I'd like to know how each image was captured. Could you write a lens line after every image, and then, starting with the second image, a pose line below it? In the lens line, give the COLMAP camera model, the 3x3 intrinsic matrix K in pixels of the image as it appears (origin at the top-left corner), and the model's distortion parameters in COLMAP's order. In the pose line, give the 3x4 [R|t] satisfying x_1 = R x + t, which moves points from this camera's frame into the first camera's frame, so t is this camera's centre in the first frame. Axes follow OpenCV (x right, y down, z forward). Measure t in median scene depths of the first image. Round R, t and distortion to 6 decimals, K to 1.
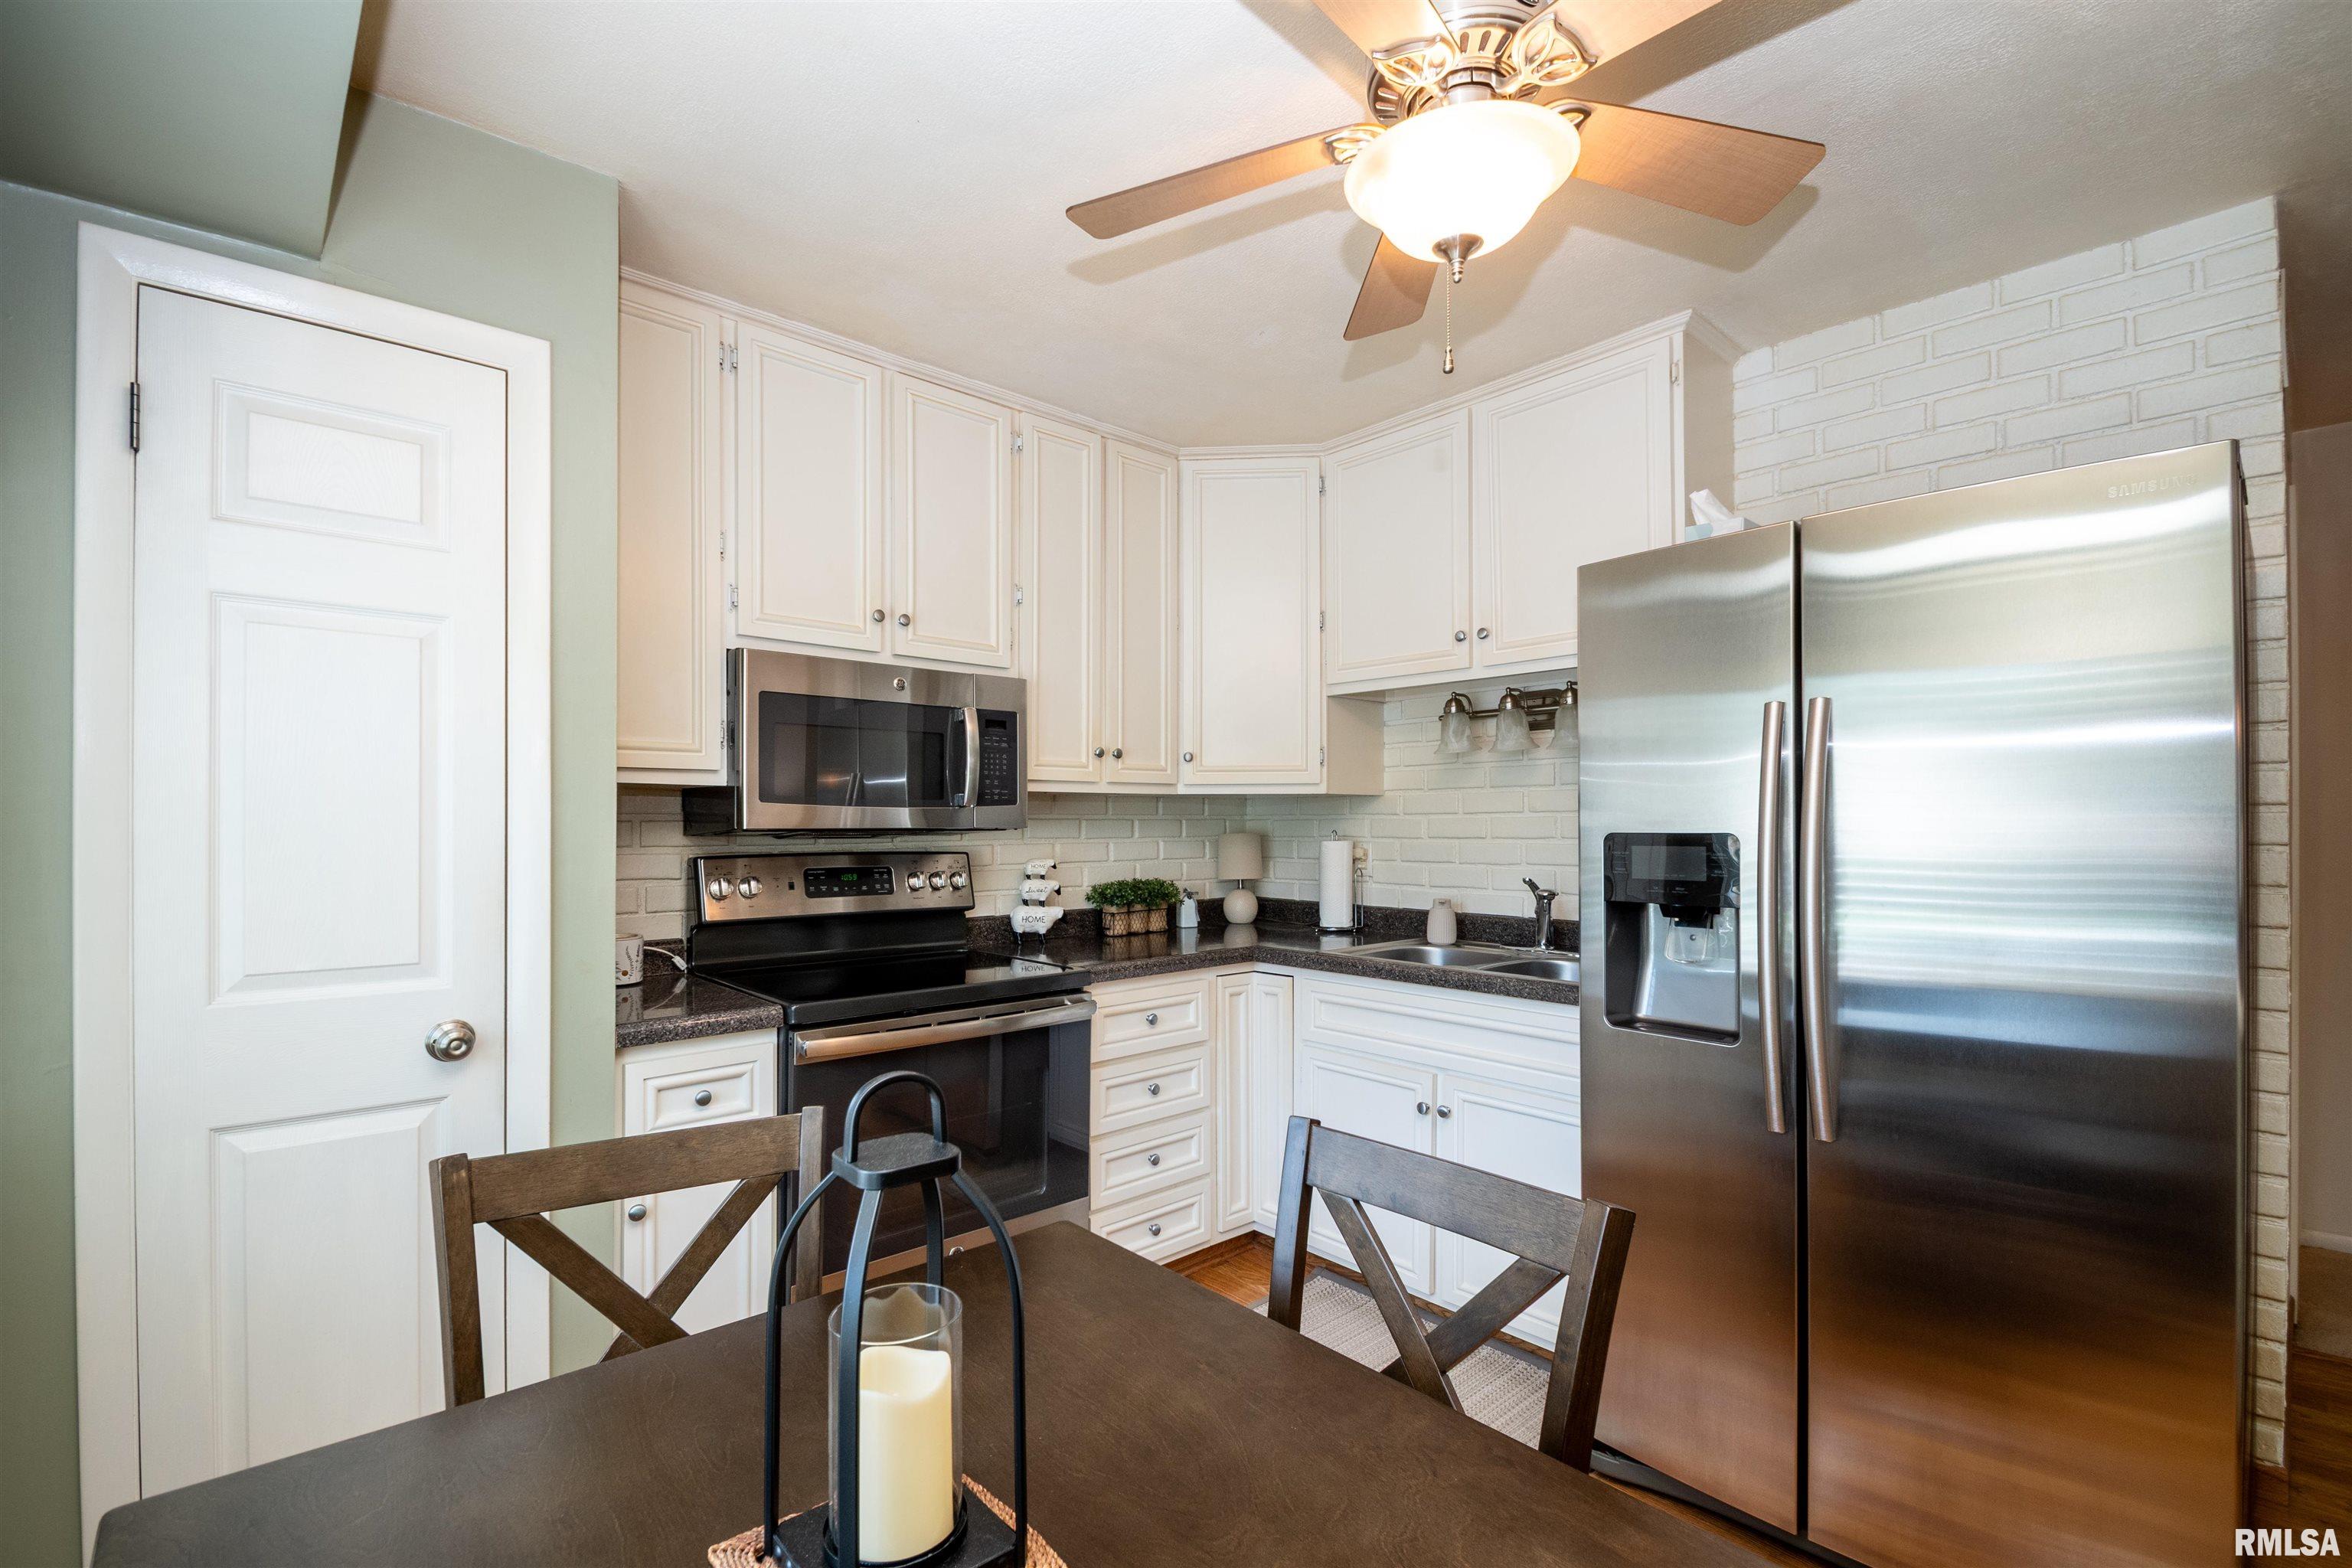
lens RADIAL K [[1037.4, 0, 1147.9], [0, 1037.4, 821.5], [0, 0, 1]] dist [0.001186, -0.000076]
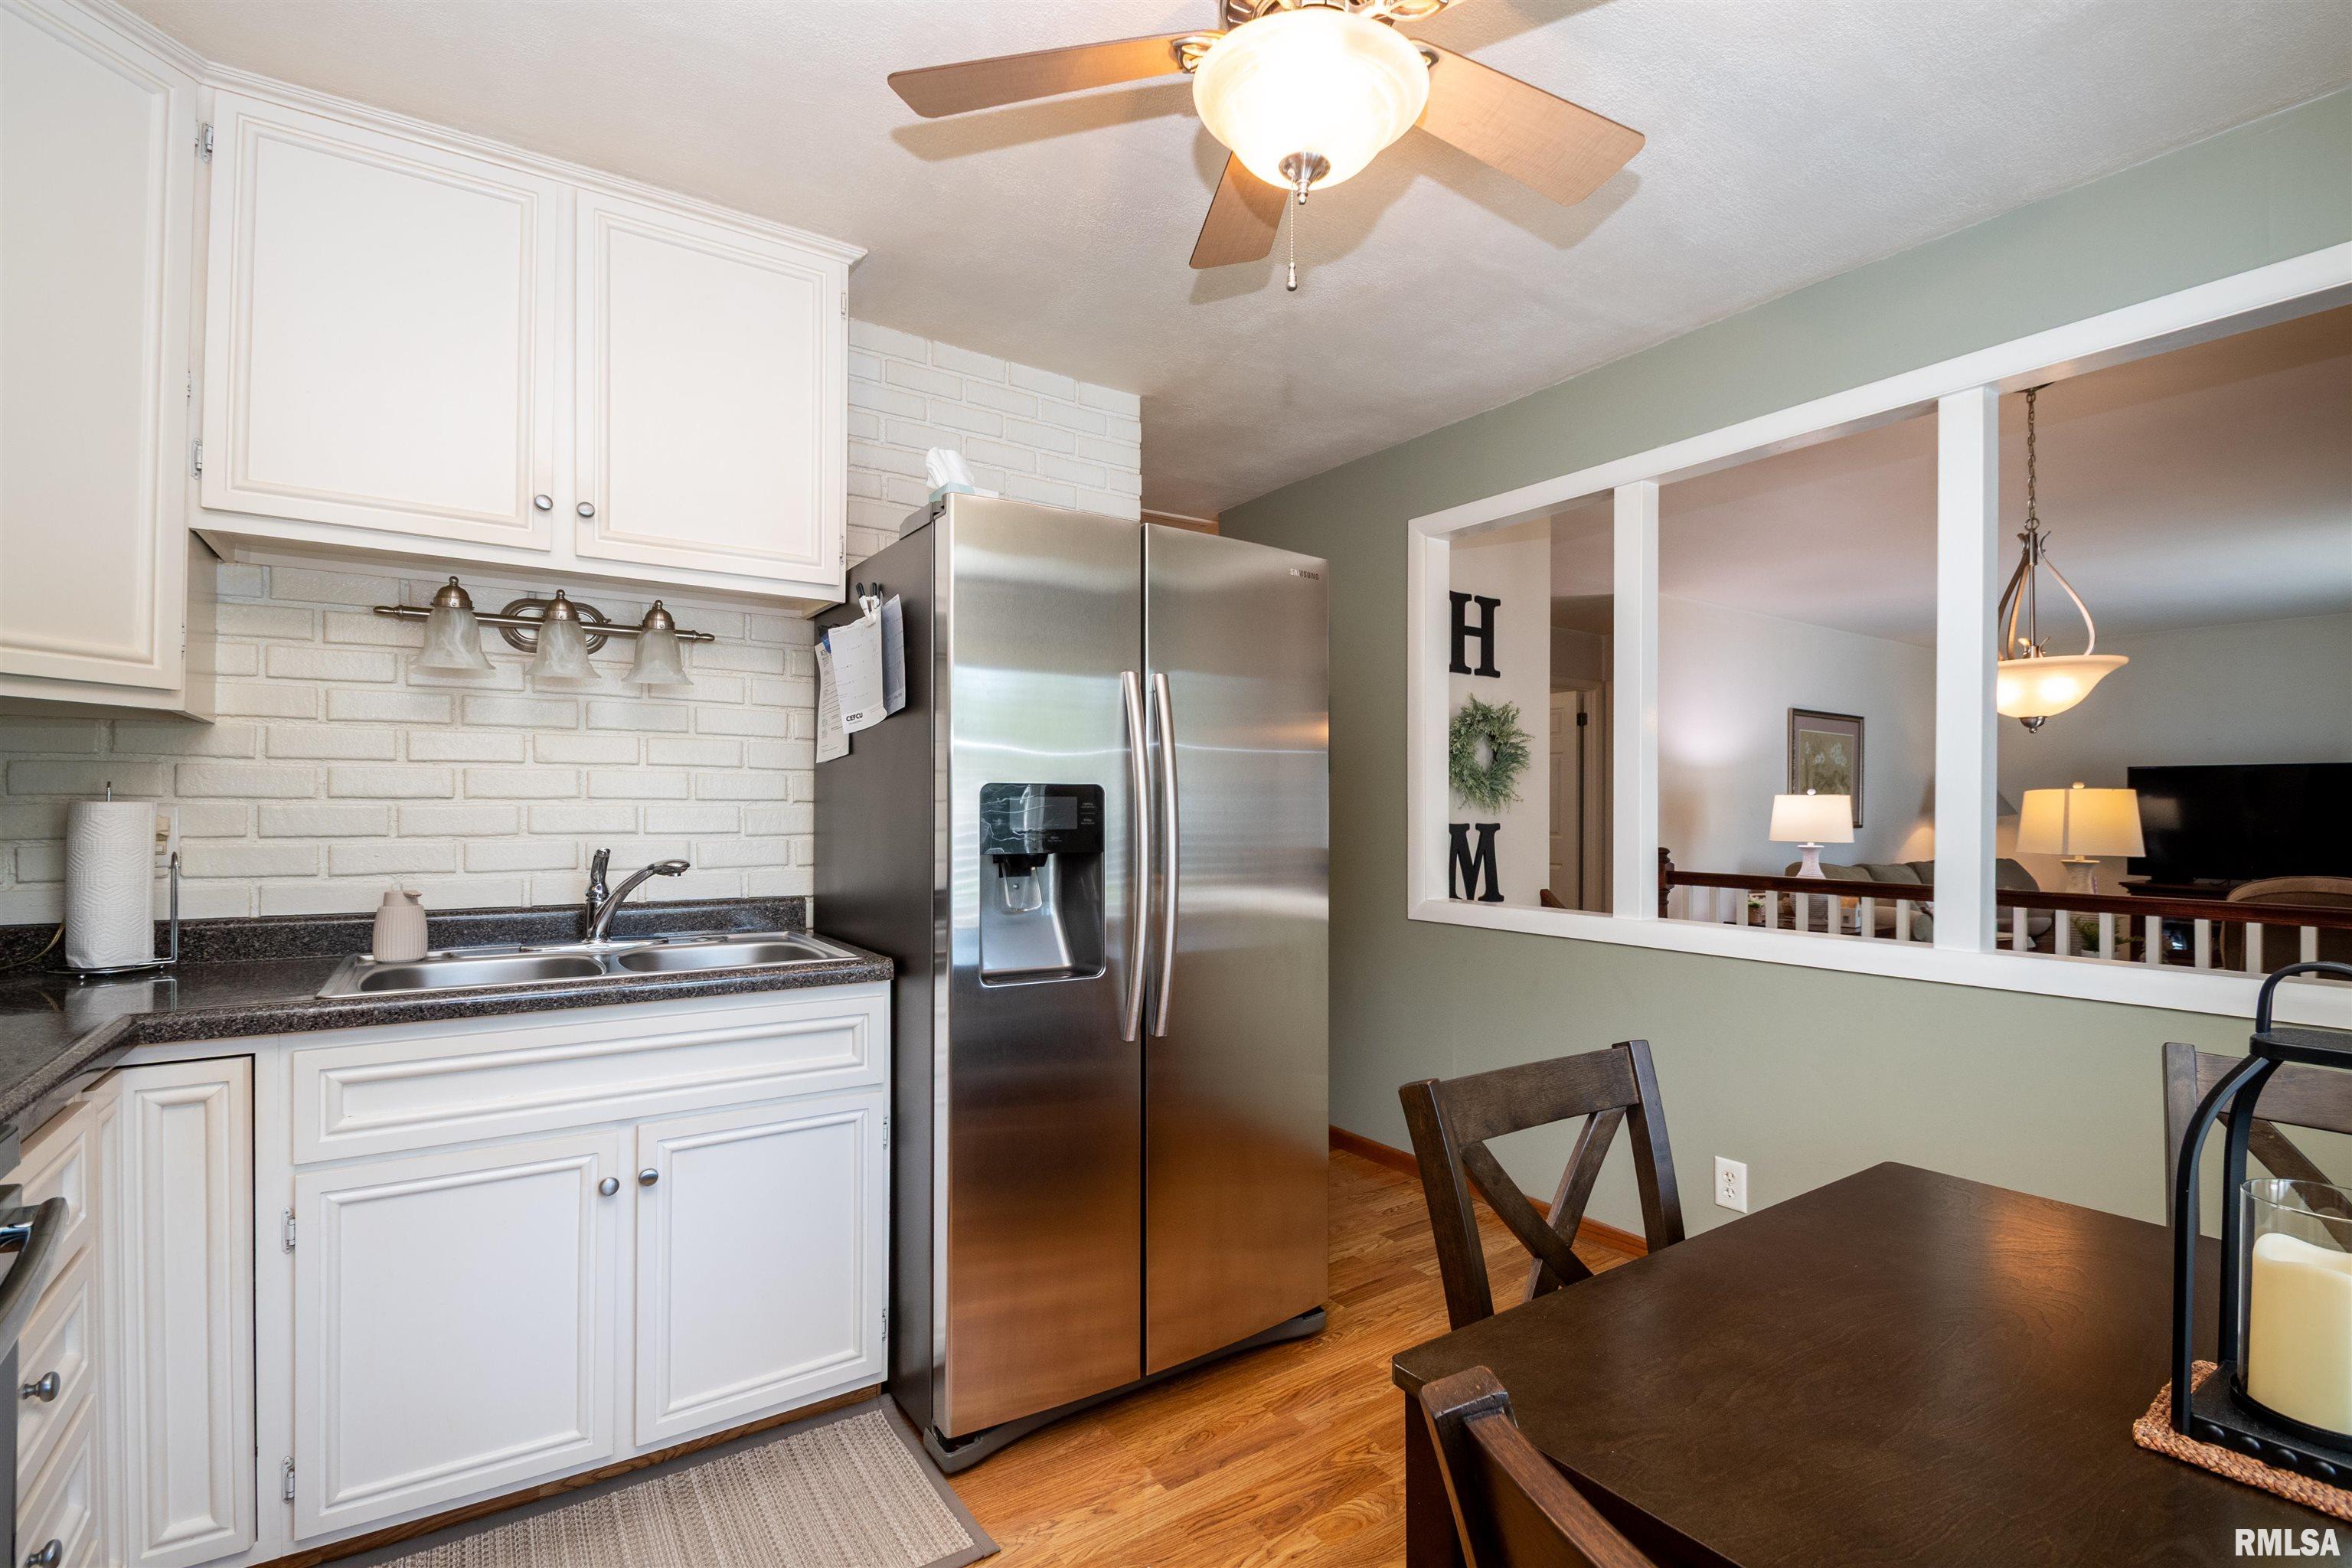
lens RADIAL K [[1033.4, 0, 1174.6], [0, 1033.4, 808.2], [0, 0, 1]] dist [0.000759, -0.000380]
pose [[0.133955, -0.001508, 0.990986, -0.341731], [-0.005680, 0.999981, 0.002289, 0.021607], [-0.990971, -0.005936, 0.133944, 0.499973]]
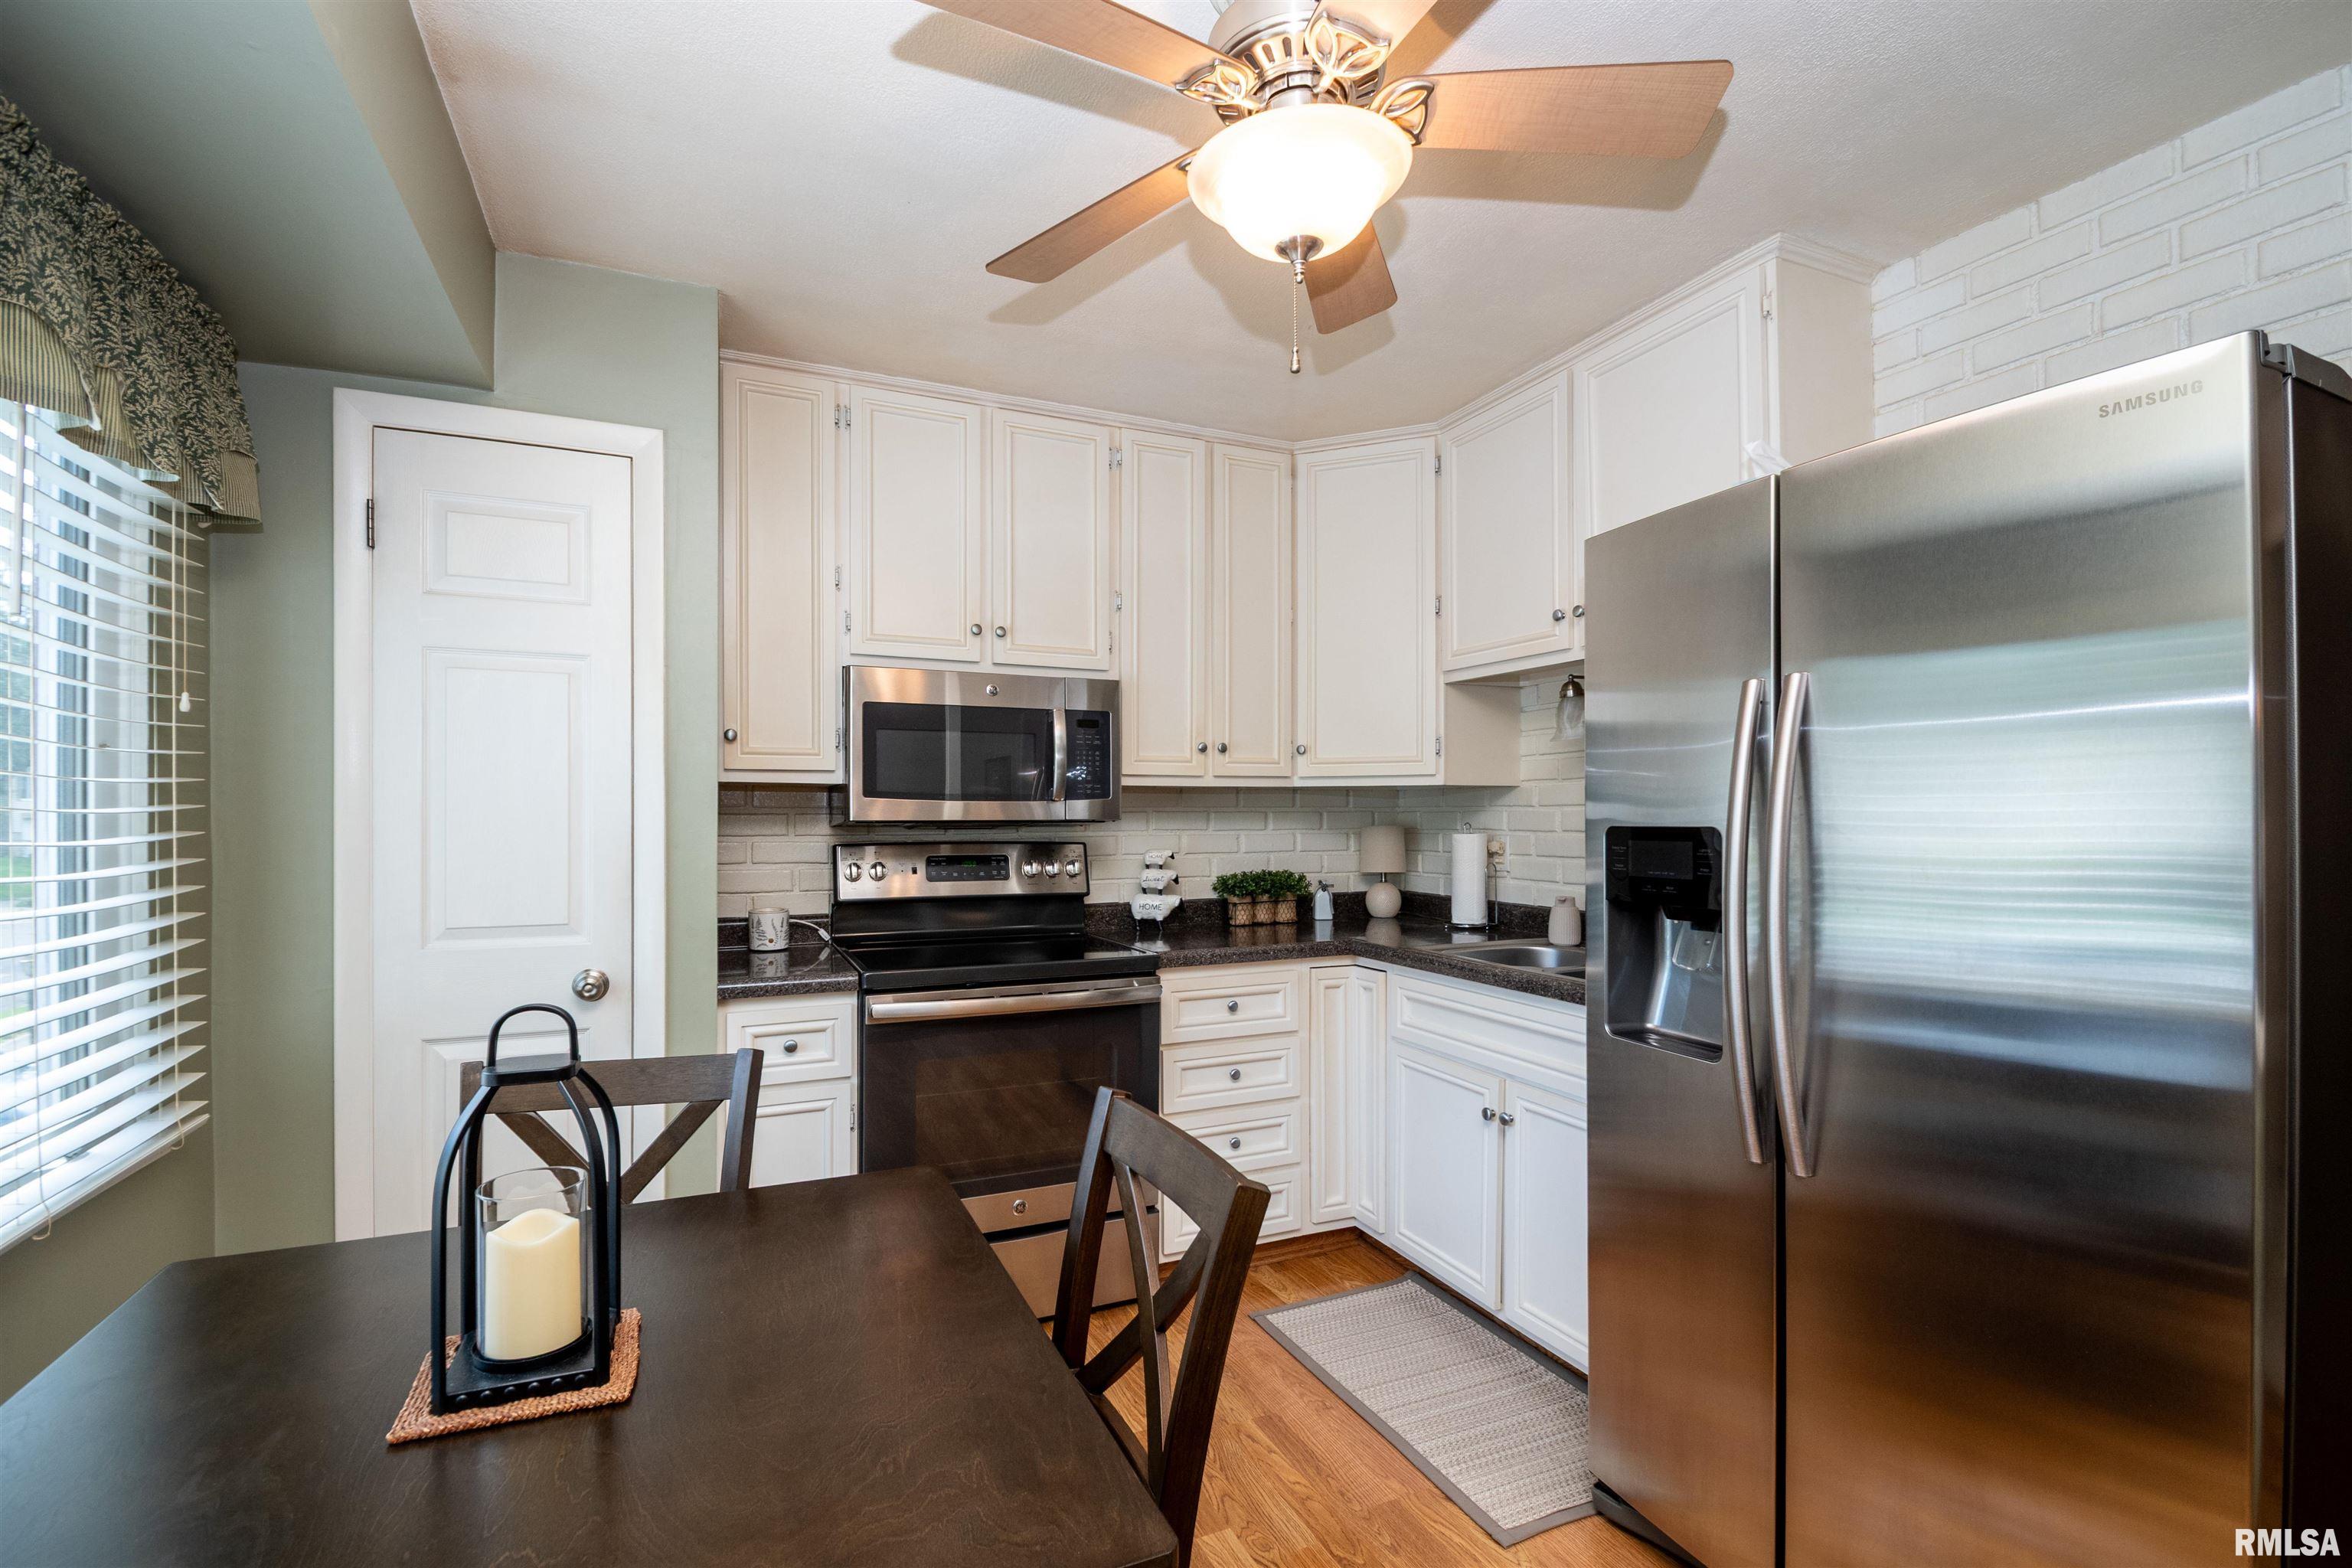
lens RADIAL K [[1038.4, 0, 1138.5], [0, 1038.4, 816.4], [0, 0, 1]] dist [0.000409, -0.004454]
pose [[0.950234, 0.000176, -0.311538, 0.232282], [0.000845, 0.999995, 0.003143, -0.000937], [0.311537, -0.003250, 0.950229, -0.006123]]
